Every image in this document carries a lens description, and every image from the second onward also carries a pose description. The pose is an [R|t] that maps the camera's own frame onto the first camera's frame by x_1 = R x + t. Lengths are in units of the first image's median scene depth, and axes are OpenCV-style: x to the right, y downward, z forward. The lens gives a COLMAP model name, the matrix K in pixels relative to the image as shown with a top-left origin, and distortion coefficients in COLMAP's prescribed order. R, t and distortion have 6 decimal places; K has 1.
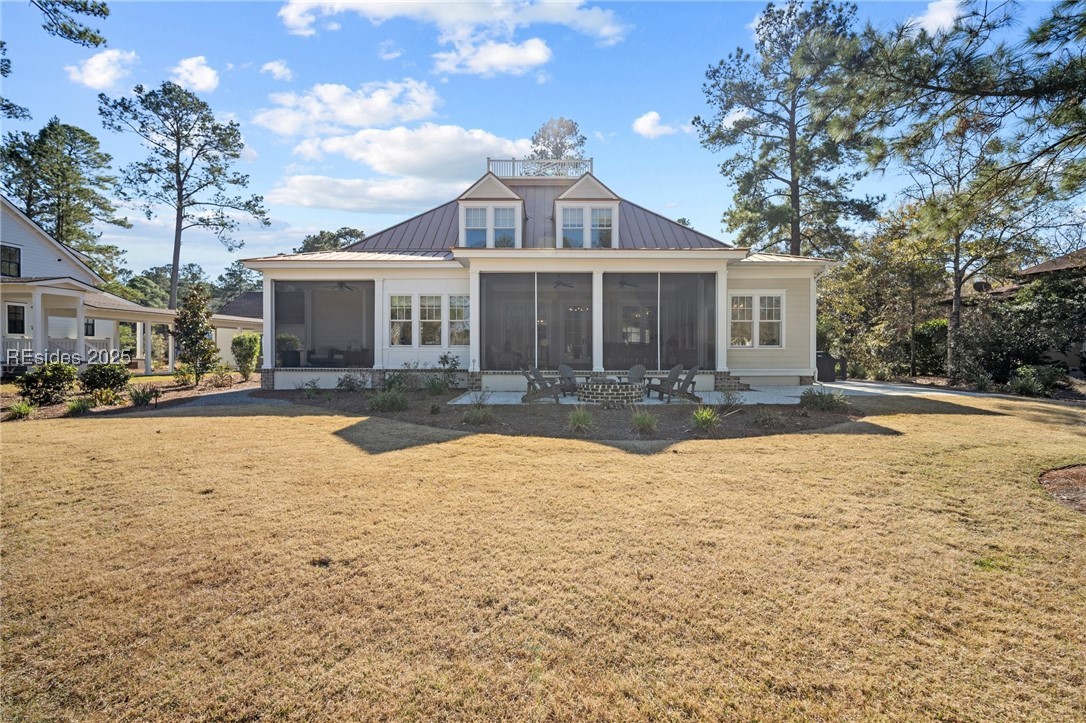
lens RADIAL K [[485.8, 0, 542.7], [0, 485.8, 356.7], [0, 0, 1]] dist [0.004430, 0.000300]
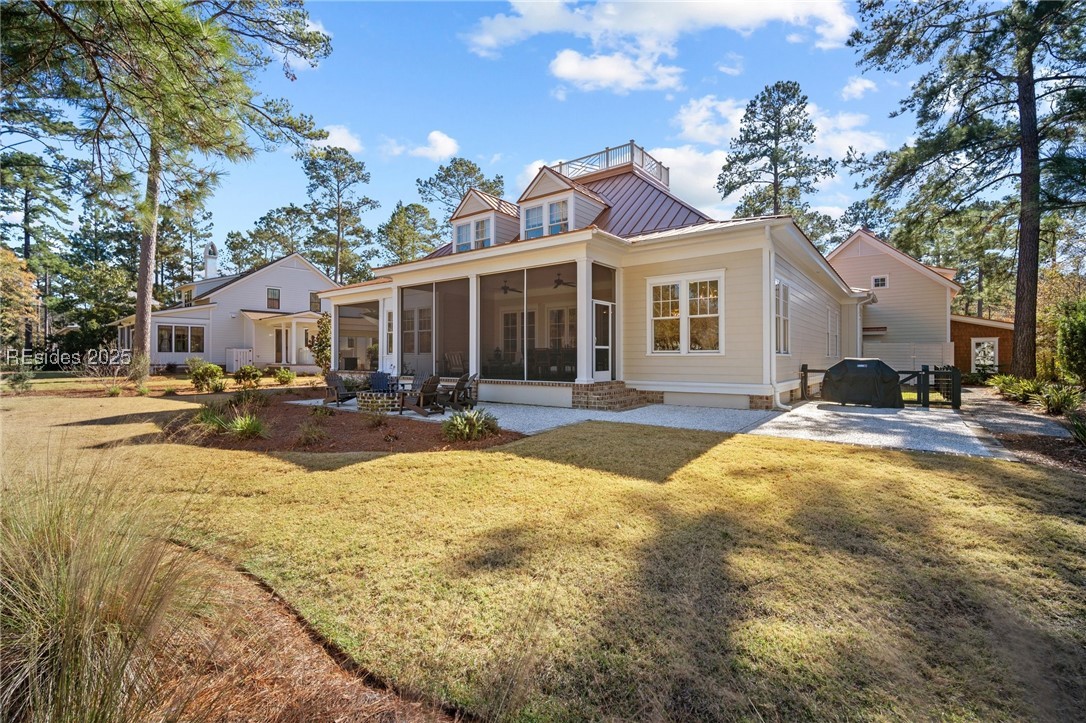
lens RADIAL K [[485.8, 0, 544.7], [0, 485.8, 359.7], [0, 0, 1]] dist [0.004430, 0.000300]
pose [[0.799632, -0.003403, -0.600481, 0.709745], [-0.002804, 0.999952, -0.009401, -0.002235], [0.600484, 0.009202, 0.799584, 0.290437]]
